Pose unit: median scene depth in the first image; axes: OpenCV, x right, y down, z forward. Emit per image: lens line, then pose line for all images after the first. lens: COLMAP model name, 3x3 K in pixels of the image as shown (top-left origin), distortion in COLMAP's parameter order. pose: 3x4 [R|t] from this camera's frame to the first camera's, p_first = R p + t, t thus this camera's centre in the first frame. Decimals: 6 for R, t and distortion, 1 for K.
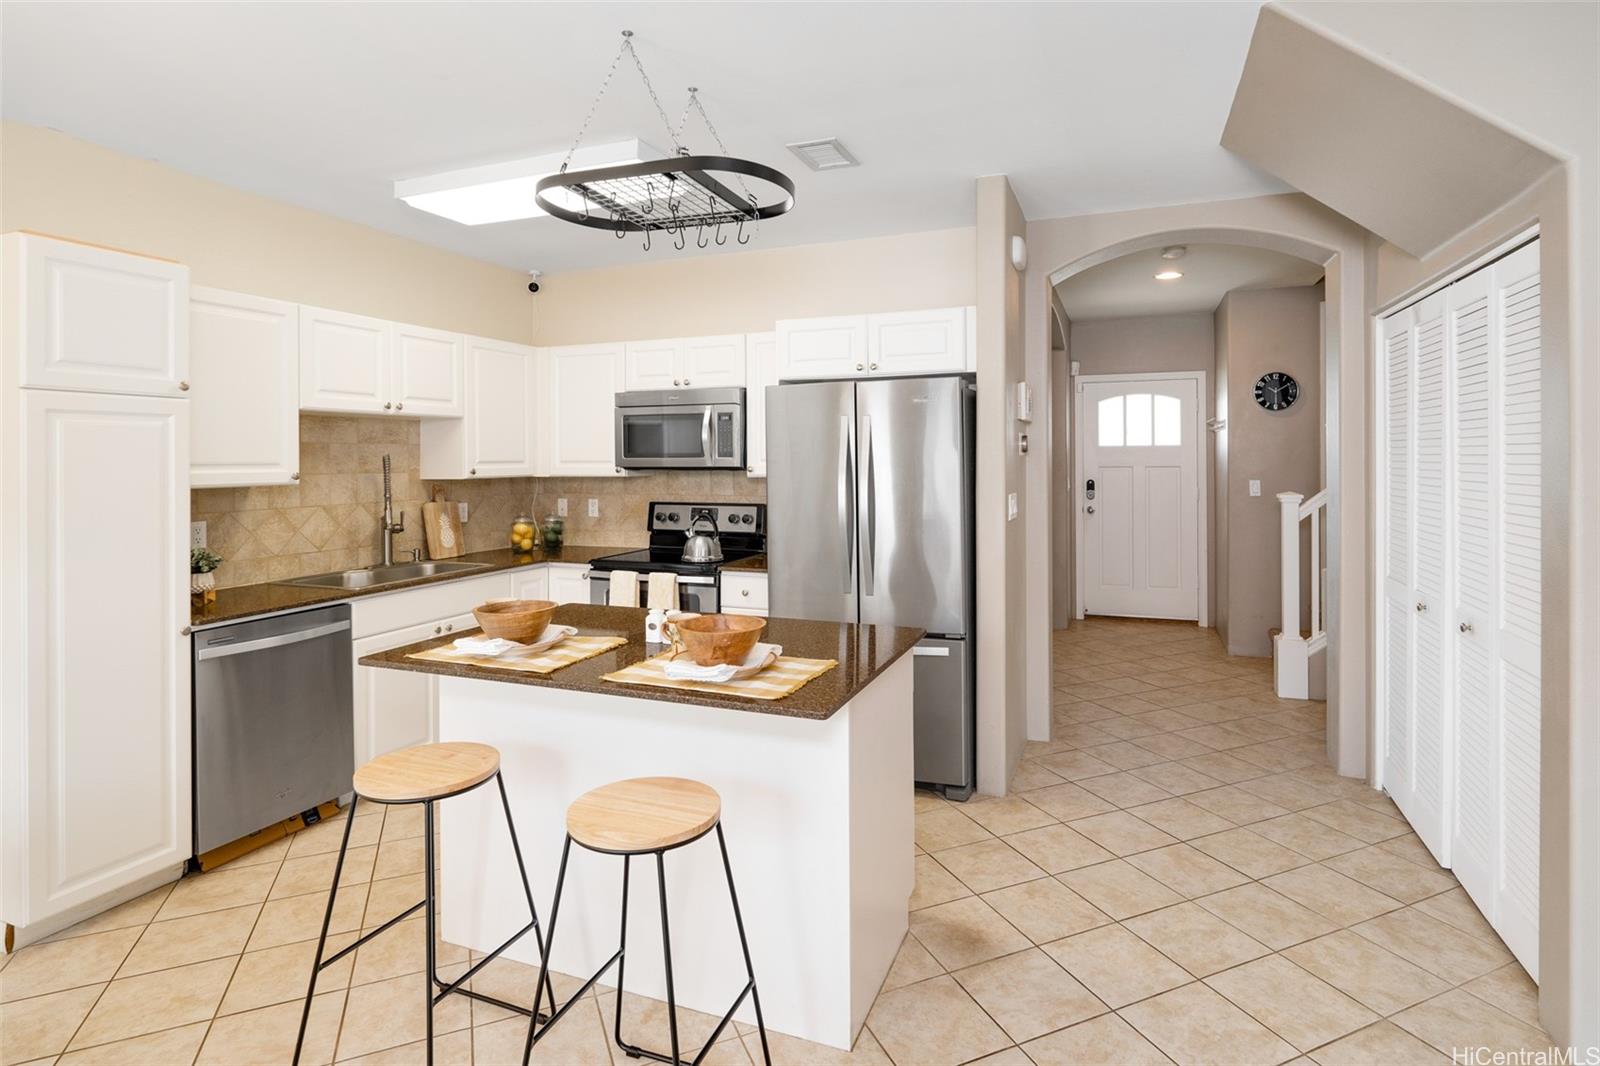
lens RADIAL K [[816.7, 0, 813.4], [0, 816.7, 460.9], [0, 0, 1]] dist [-0.001020, 0.000524]
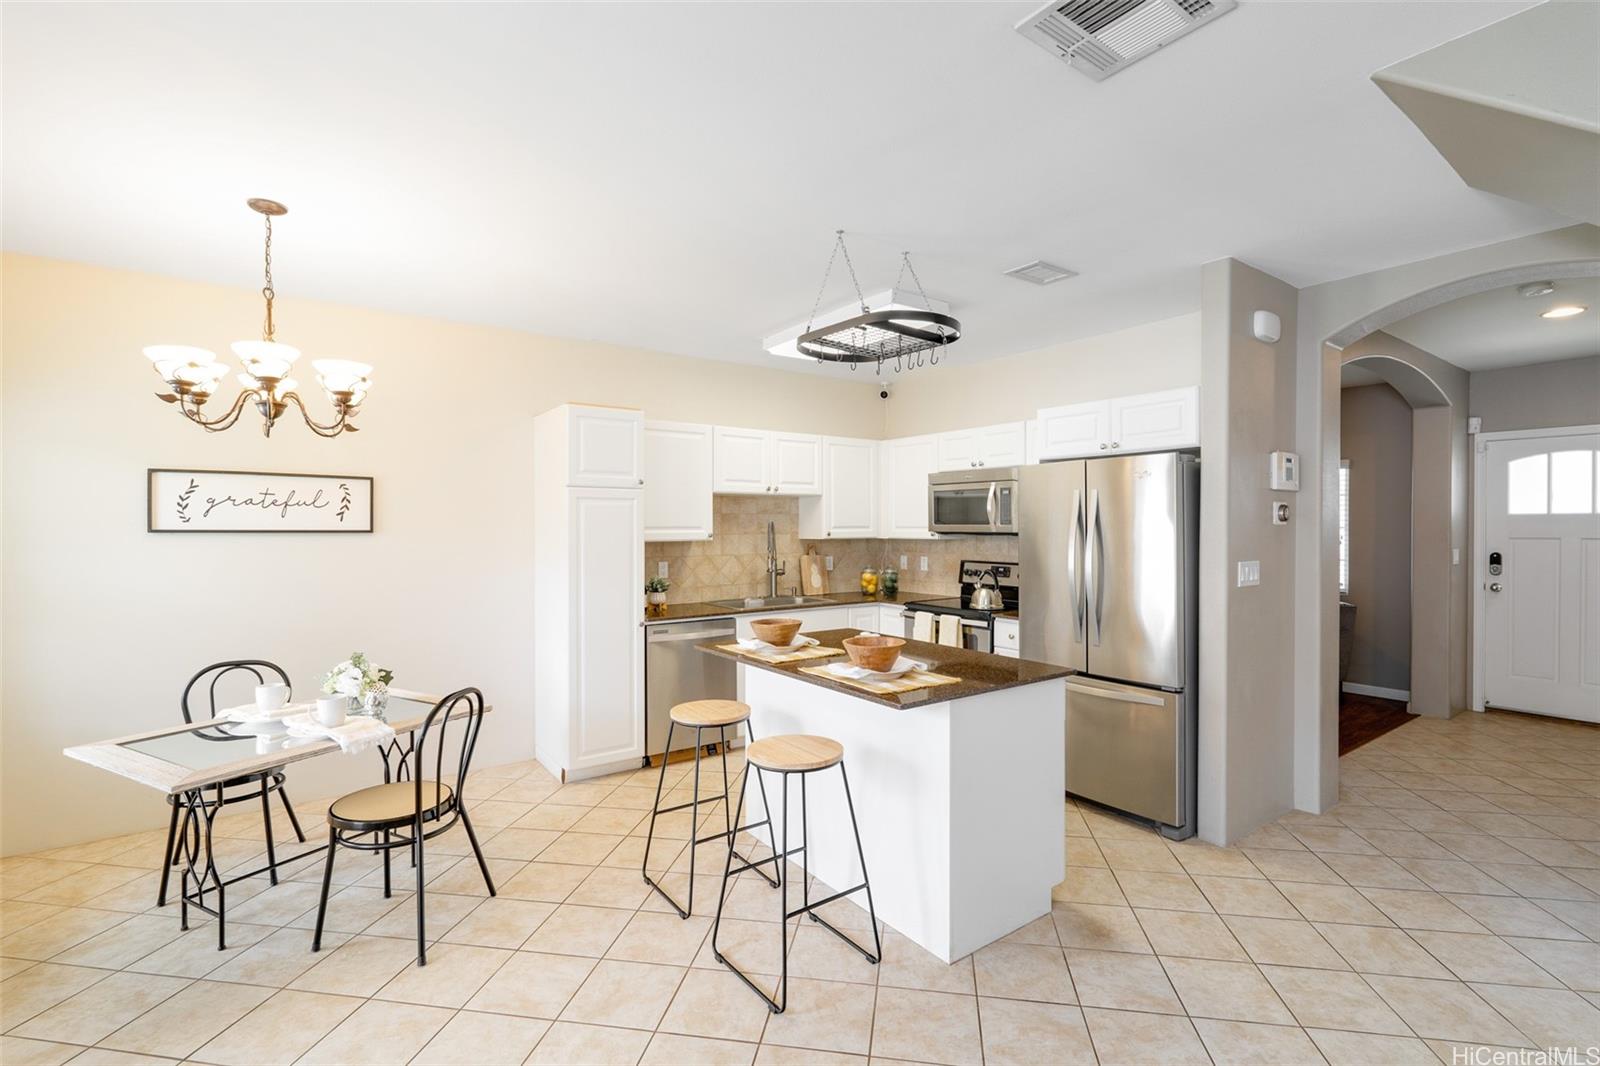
lens RADIAL K [[723.3, 0, 809.5], [0, 723.3, 532.9], [0, 0, 1]] dist [-0.004156, -0.000052]
pose [[0.842570, 0.011614, -0.538462, 0.237338], [-0.006895, 0.999918, 0.010777, -0.001723], [0.538543, -0.005368, 0.842581, -0.063100]]
